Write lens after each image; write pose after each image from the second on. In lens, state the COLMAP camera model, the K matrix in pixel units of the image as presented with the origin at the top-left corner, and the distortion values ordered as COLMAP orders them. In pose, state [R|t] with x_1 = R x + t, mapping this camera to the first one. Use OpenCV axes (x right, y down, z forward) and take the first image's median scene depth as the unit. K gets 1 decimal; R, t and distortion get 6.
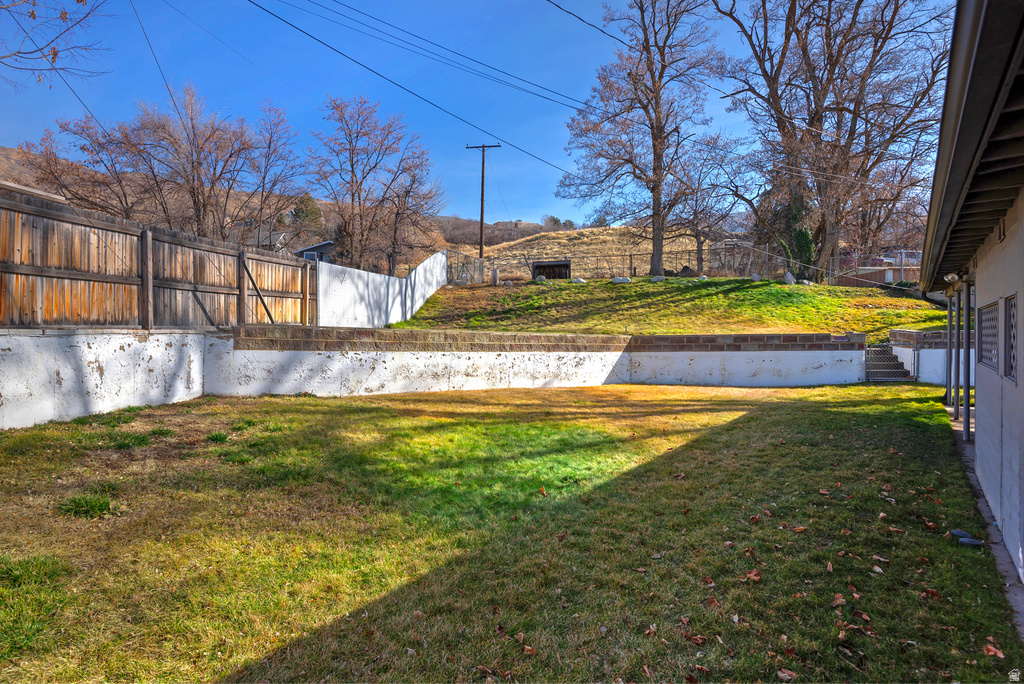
lens RADIAL K [[533.5, 0, 513.4], [0, 533.5, 340.3], [0, 0, 1]] dist [0.030085, -0.000081]
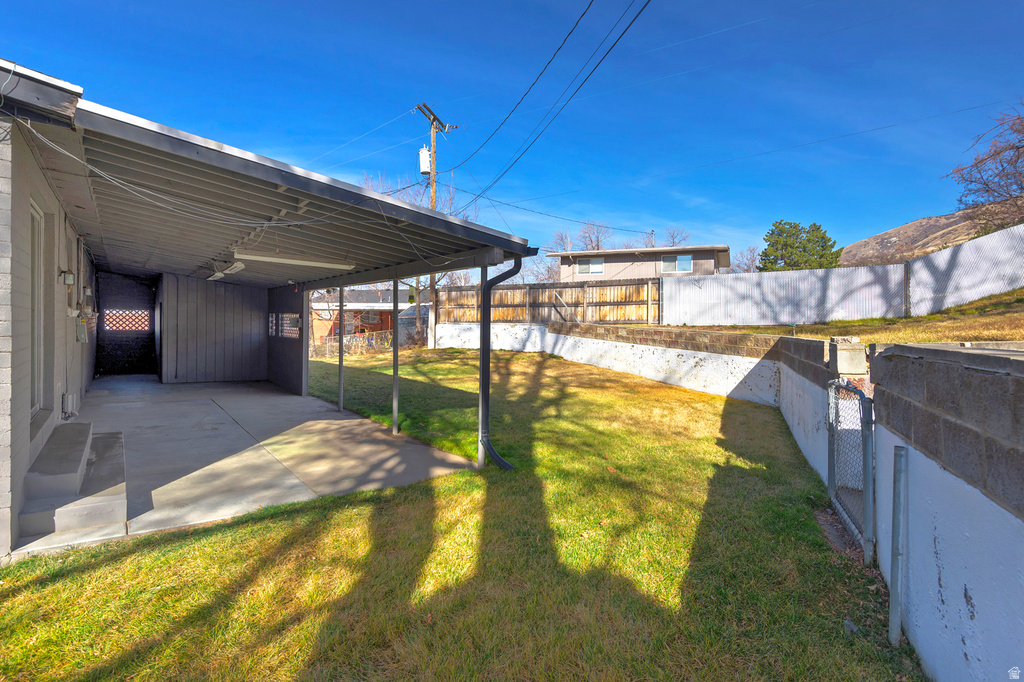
lens RADIAL K [[512.7, 0, 505.4], [0, 512.7, 328.3], [0, 0, 1]] dist [0.039499, -0.029840]
pose [[-0.288616, 0.010204, -0.957391, 1.064289], [-0.028495, 0.999409, 0.019242, -0.024181], [0.957021, 0.032835, -0.288155, 0.974103]]
